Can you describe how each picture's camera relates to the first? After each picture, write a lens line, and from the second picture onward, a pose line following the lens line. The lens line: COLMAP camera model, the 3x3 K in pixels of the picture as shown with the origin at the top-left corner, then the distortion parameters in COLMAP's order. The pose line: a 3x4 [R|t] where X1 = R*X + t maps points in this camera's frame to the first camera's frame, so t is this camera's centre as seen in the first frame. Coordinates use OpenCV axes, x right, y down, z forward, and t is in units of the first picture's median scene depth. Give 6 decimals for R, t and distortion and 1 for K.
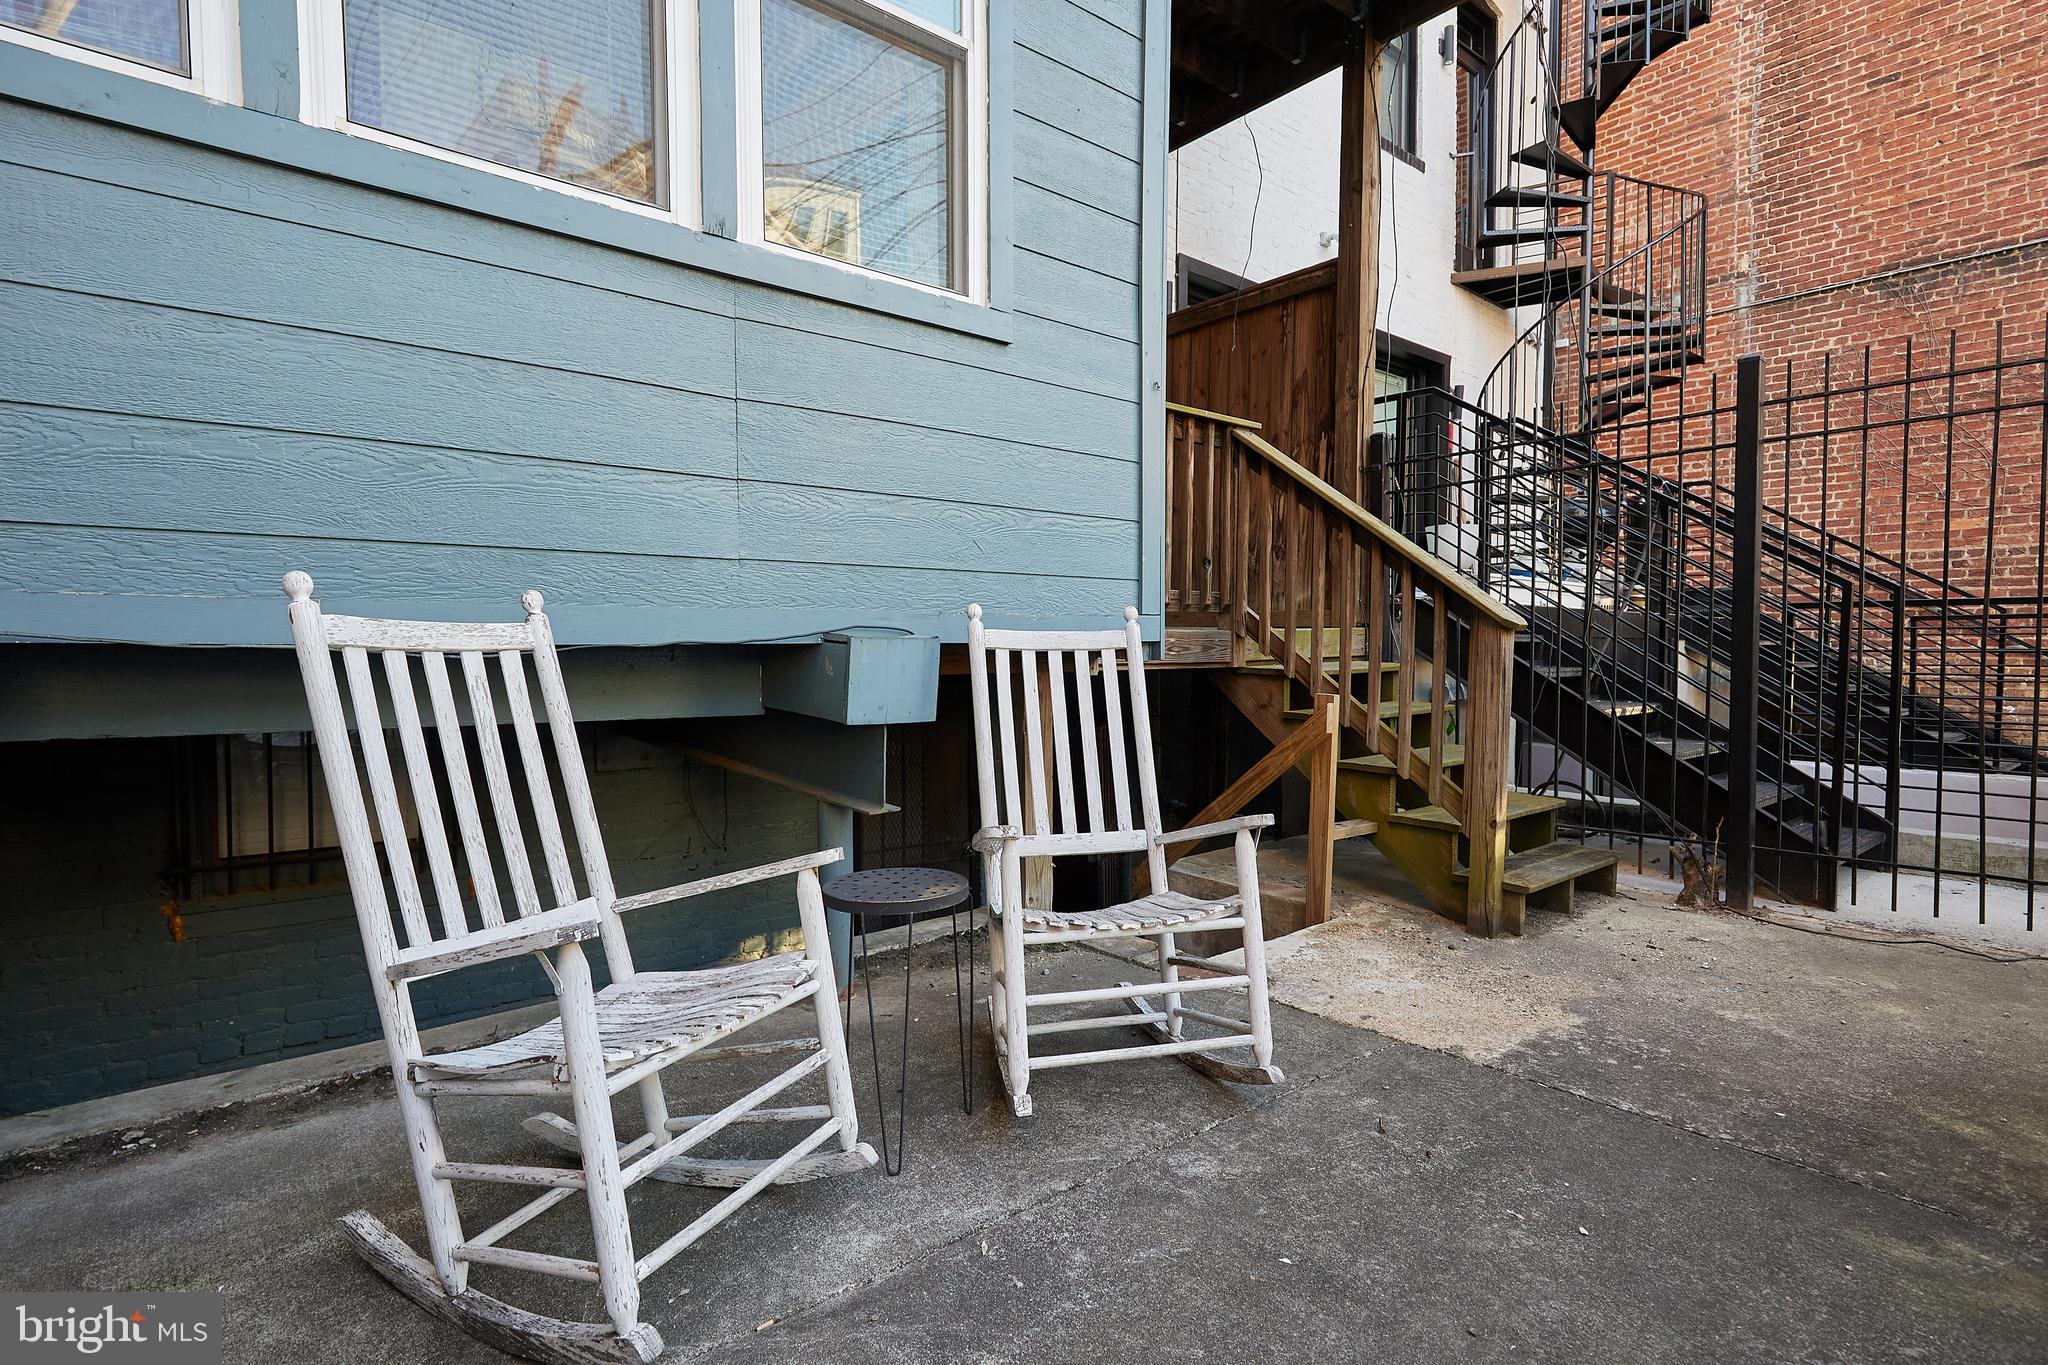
lens RADIAL K [[1019.6, 0, 1022.6], [0, 1019.6, 683.6], [0, 0, 1]] dist [0.000327, 0.000040]
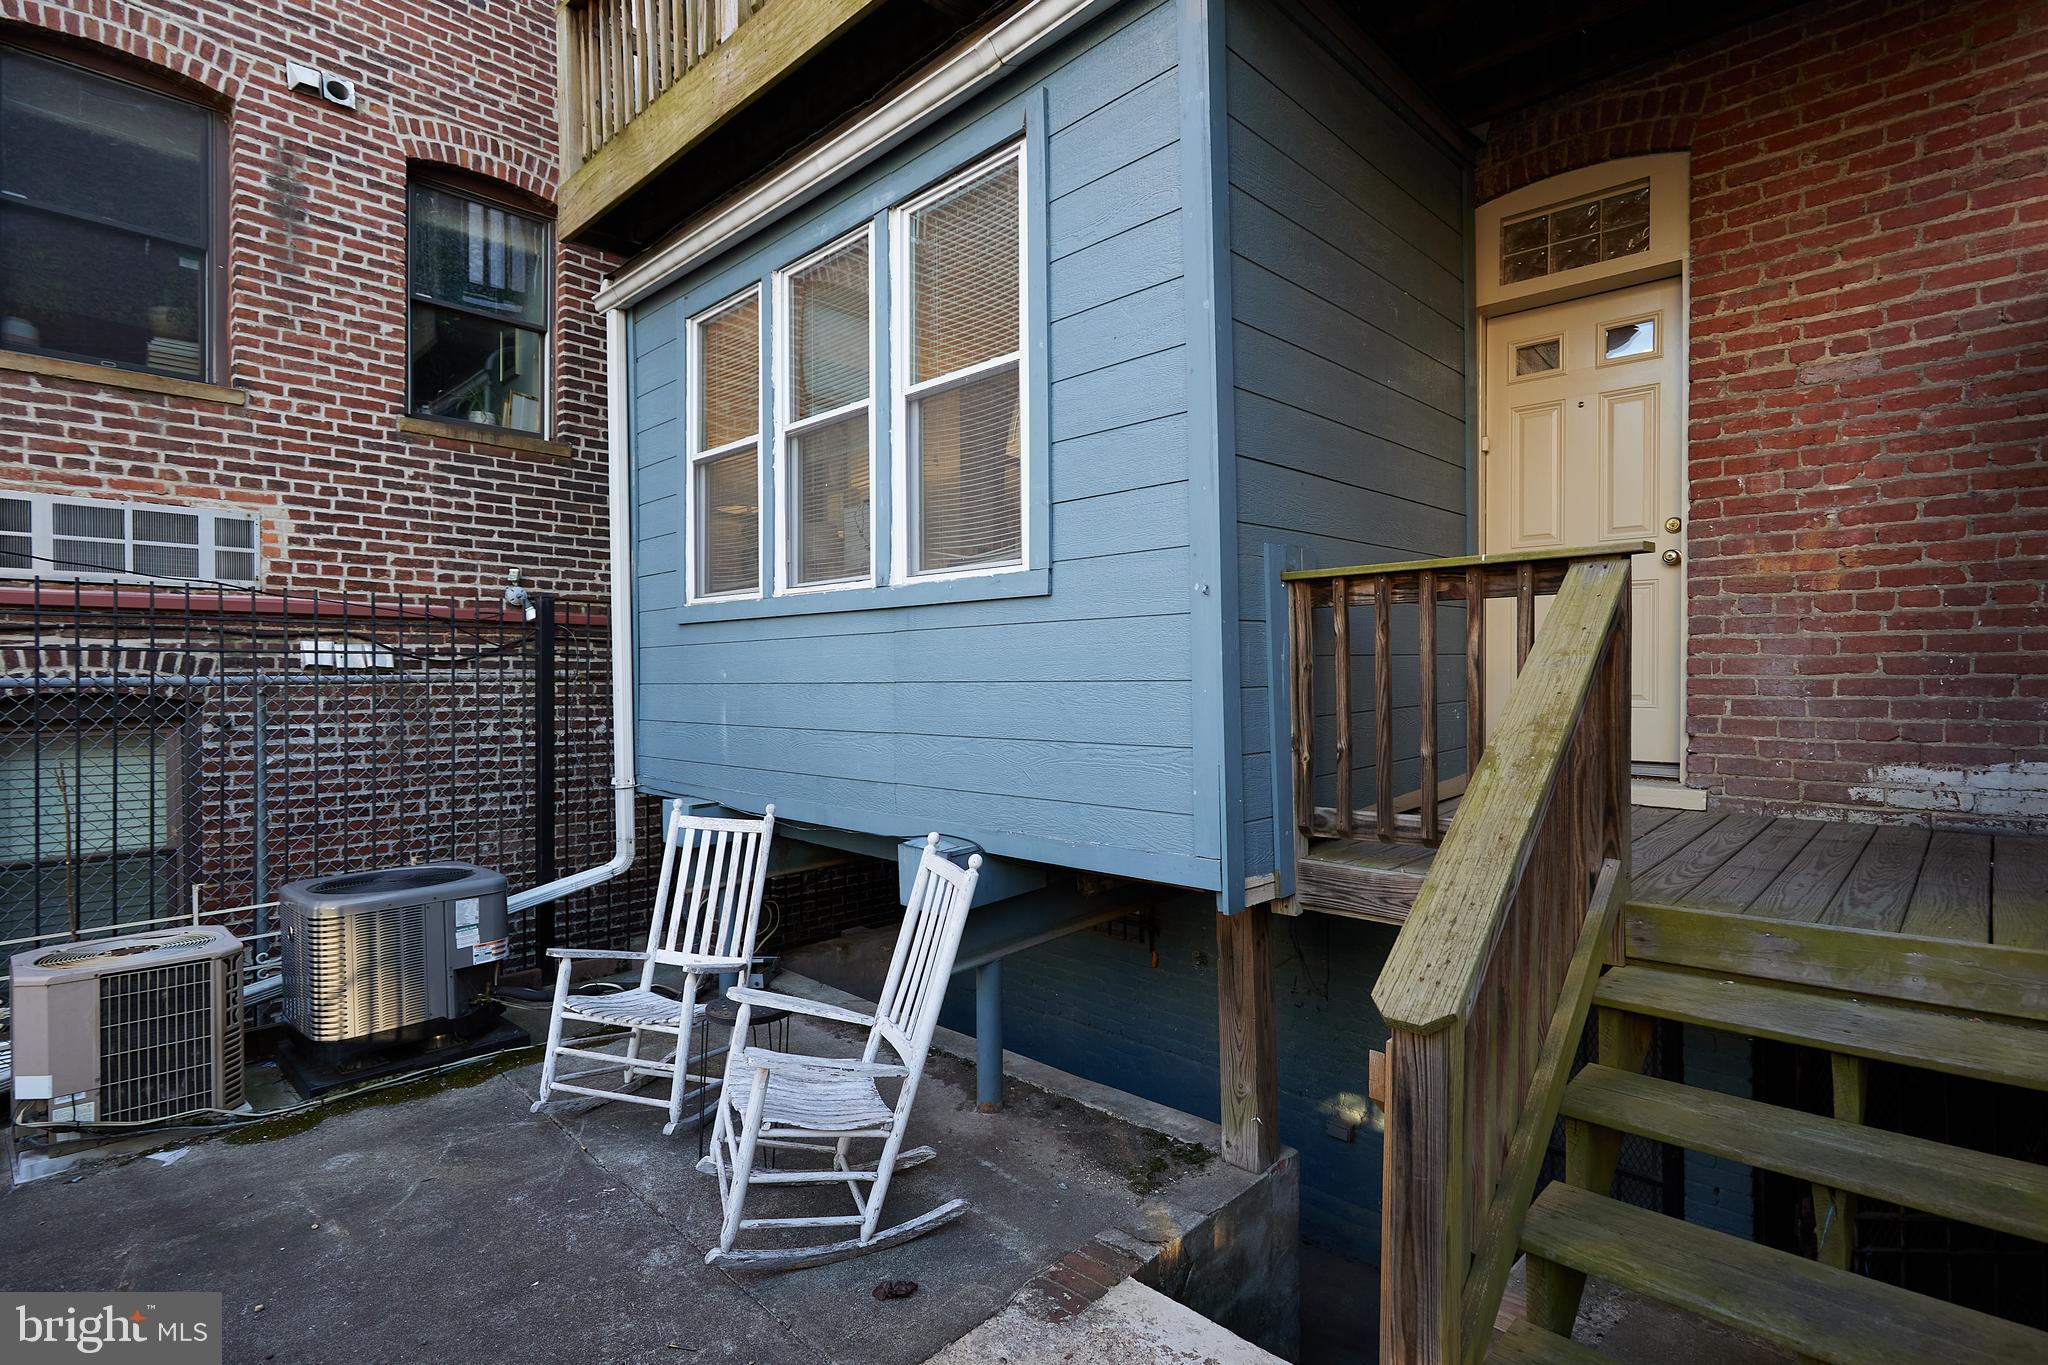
lens RADIAL K [[992.9, 0, 1029.3], [0, 992.9, 681.8], [0, 0, 1]] dist [0.001042, 0.000680]
pose [[0.100913, 0.006609, -0.994873, 1.113931], [-0.029900, 0.999546, 0.003607, -0.255053], [0.994446, 0.029382, 0.101065, 0.920165]]
